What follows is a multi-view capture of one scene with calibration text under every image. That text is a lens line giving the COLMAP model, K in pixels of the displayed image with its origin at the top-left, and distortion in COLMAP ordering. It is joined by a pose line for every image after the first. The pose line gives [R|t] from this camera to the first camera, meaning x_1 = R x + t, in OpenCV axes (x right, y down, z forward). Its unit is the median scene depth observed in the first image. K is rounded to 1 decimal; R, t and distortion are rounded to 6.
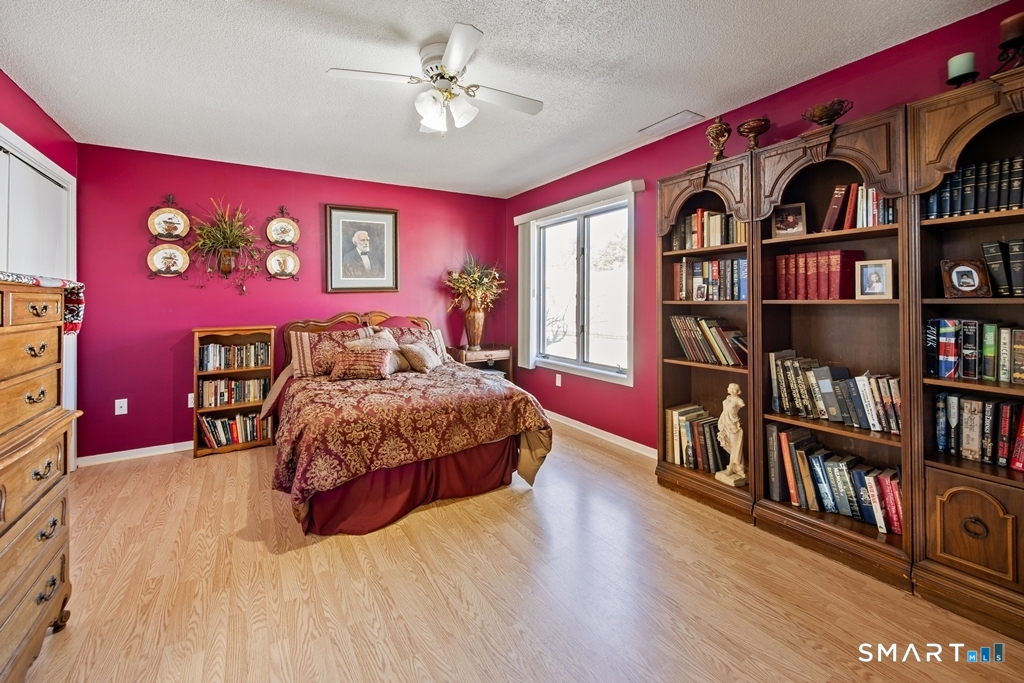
lens RADIAL K [[421.9, 0, 507.3], [0, 421.9, 301.9], [0, 0, 1]] dist [-0.000345, 0.000195]
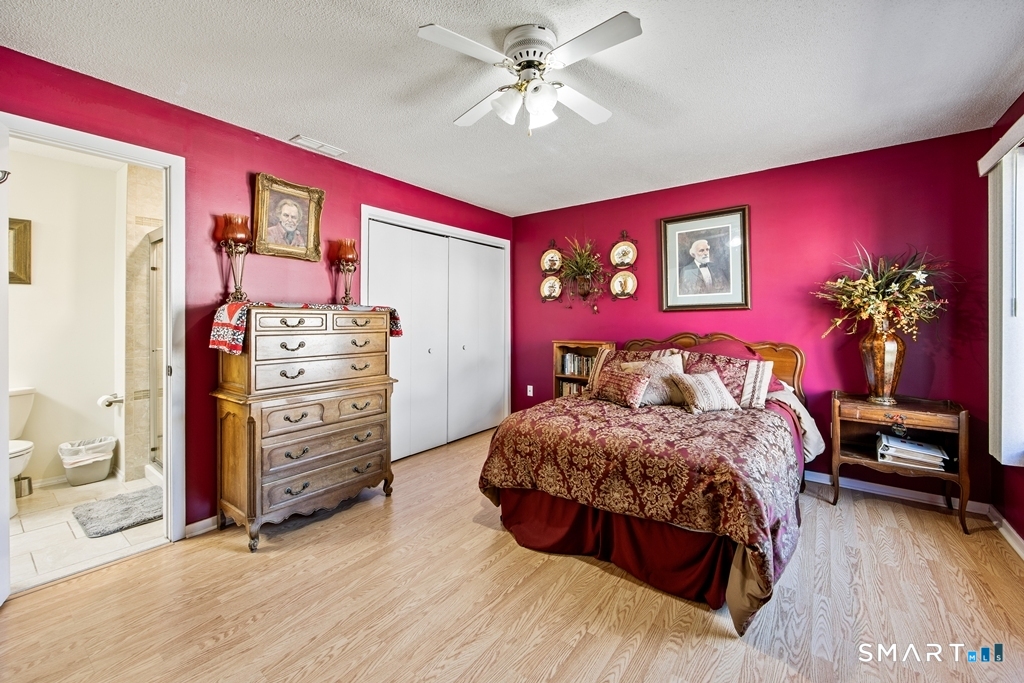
lens RADIAL K [[418.3, 0, 507.9], [0, 418.3, 319.3], [0, 0, 1]] dist [0.001066, 0.000238]
pose [[0.361707, 0.007996, -0.932257, 0.393087], [-0.010299, 0.999936, 0.004581, -0.004864], [0.932235, 0.007944, 0.361767, 0.389661]]
